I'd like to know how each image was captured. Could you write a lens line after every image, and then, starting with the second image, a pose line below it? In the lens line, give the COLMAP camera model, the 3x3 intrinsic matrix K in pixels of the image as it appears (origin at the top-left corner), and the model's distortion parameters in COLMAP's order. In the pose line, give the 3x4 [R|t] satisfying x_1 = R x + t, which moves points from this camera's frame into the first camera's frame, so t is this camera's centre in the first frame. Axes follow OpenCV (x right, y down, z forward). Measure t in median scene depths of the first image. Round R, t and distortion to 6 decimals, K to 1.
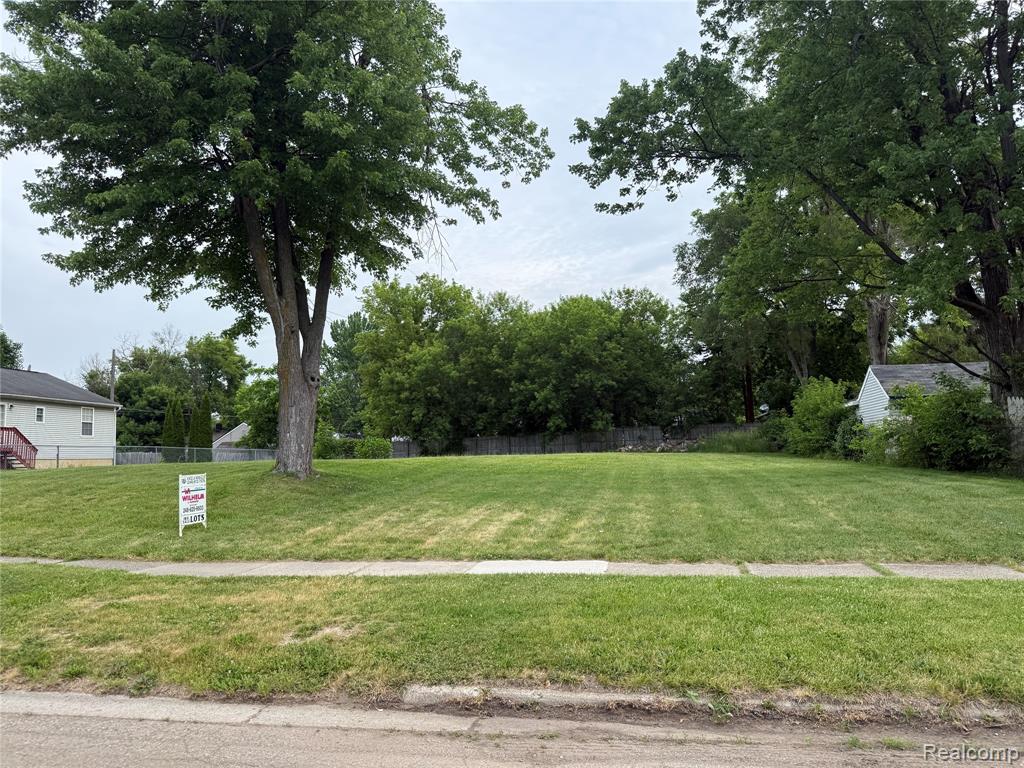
lens RADIAL K [[728.2, 0, 512.2], [0, 728.2, 386.5], [0, 0, 1]] dist [0.061492, -0.072775]
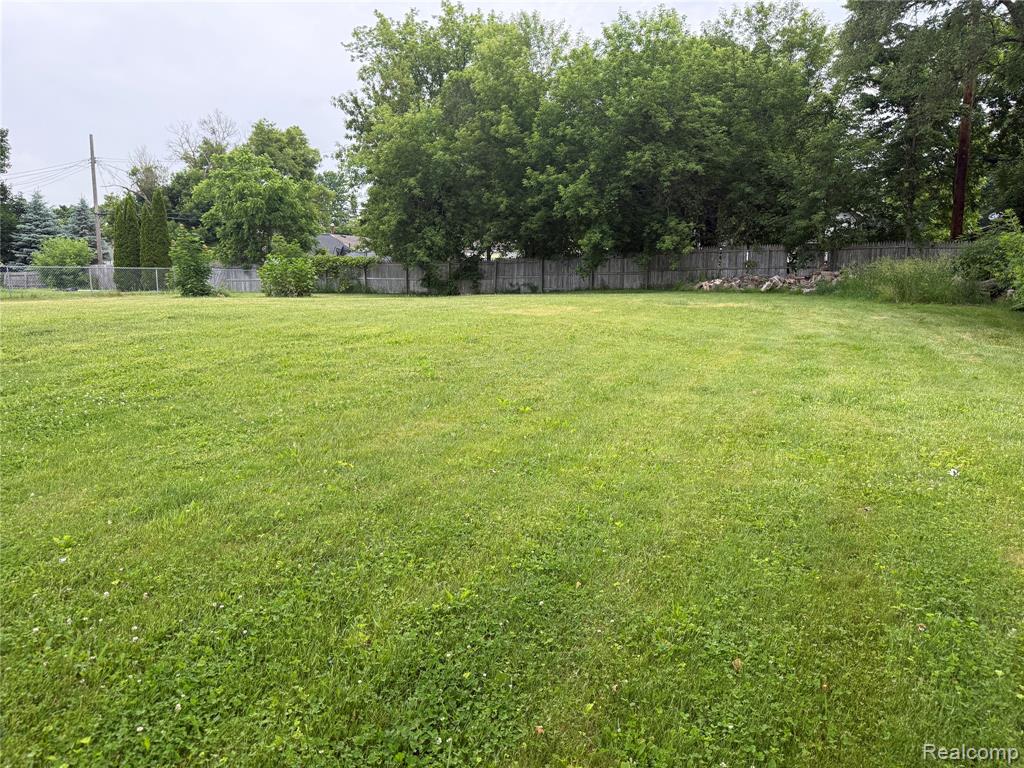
lens RADIAL K [[728.2, 0, 521.0], [0, 728.2, 400.8], [0, 0, 1]] dist [0.061492, -0.072775]
pose [[0.970807, 0.066439, -0.230476, 0.383060], [-0.002380, 0.963493, 0.267723, 0.044338], [0.239849, -0.259359, 0.935524, 0.966811]]
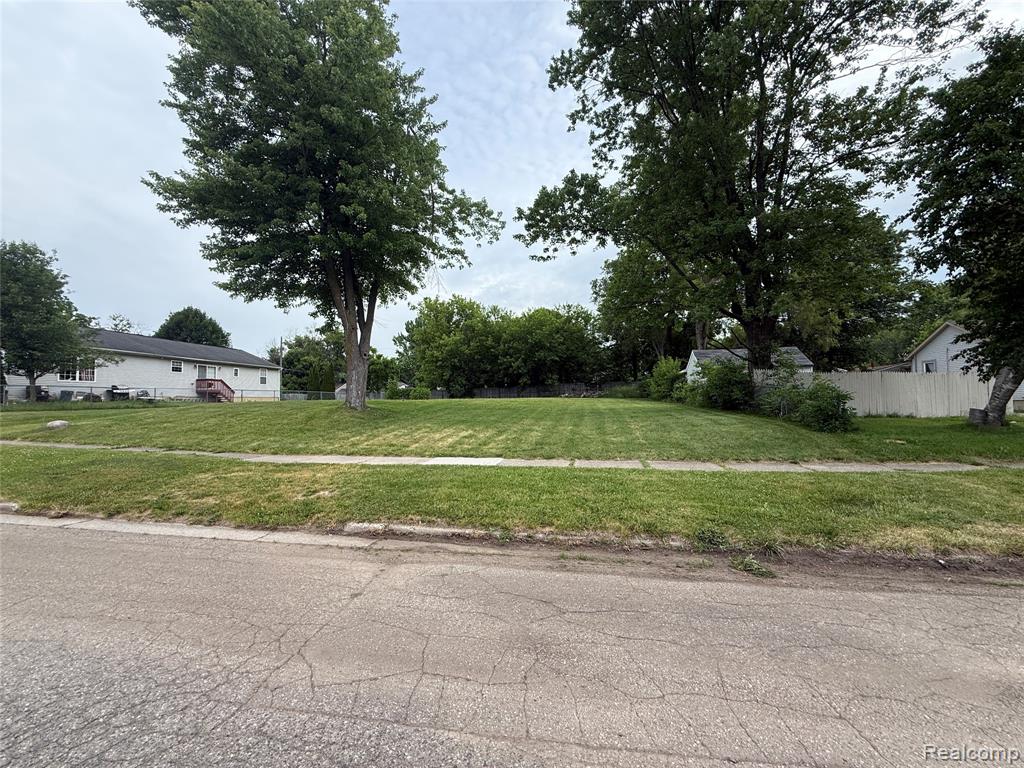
lens RADIAL K [[412.6, 0, 507.2], [0, 412.6, 383.2], [0, 0, 1]] dist [0.001981, 0.001269]
pose [[0.999830, 0.011012, -0.014812, 0.083946], [-0.010129, 0.998239, 0.058457, -0.003700], [0.015430, -0.058297, 0.998180, -0.006031]]
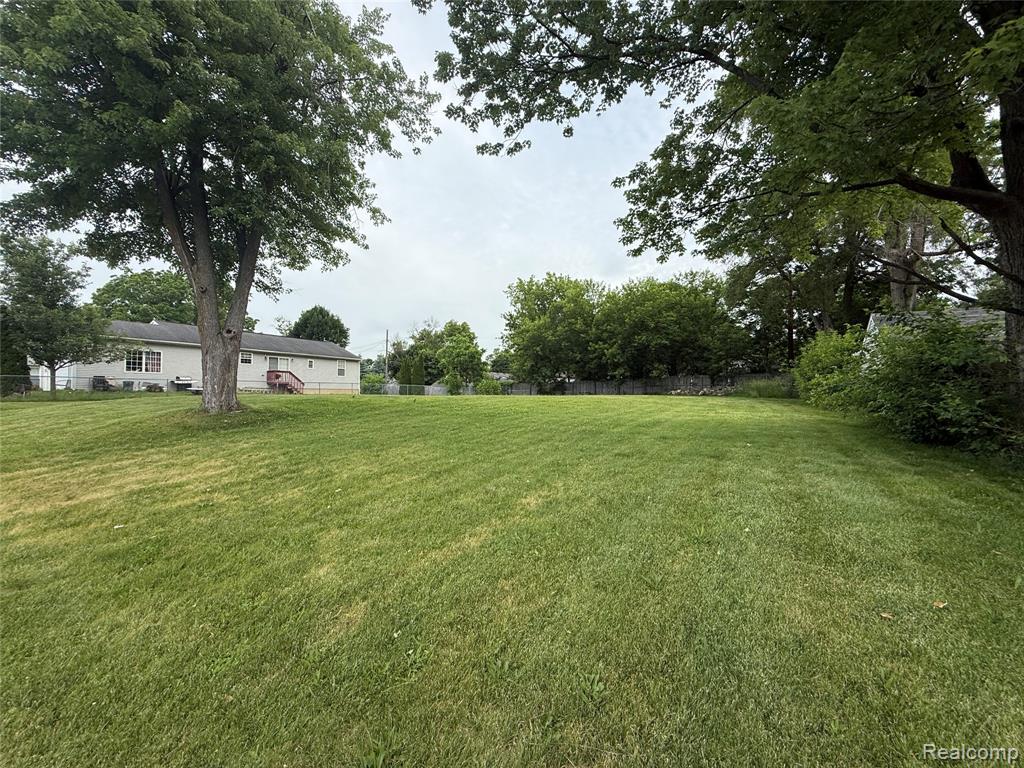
lens RADIAL K [[412.6, 0, 506.3], [0, 412.6, 384.5], [0, 0, 1]] dist [0.001981, 0.001269]
pose [[0.929216, 0.020725, -0.368955, 0.376364], [0.009189, 0.996821, 0.079138, 0.024719], [0.369423, -0.076927, 0.926072, 0.494928]]
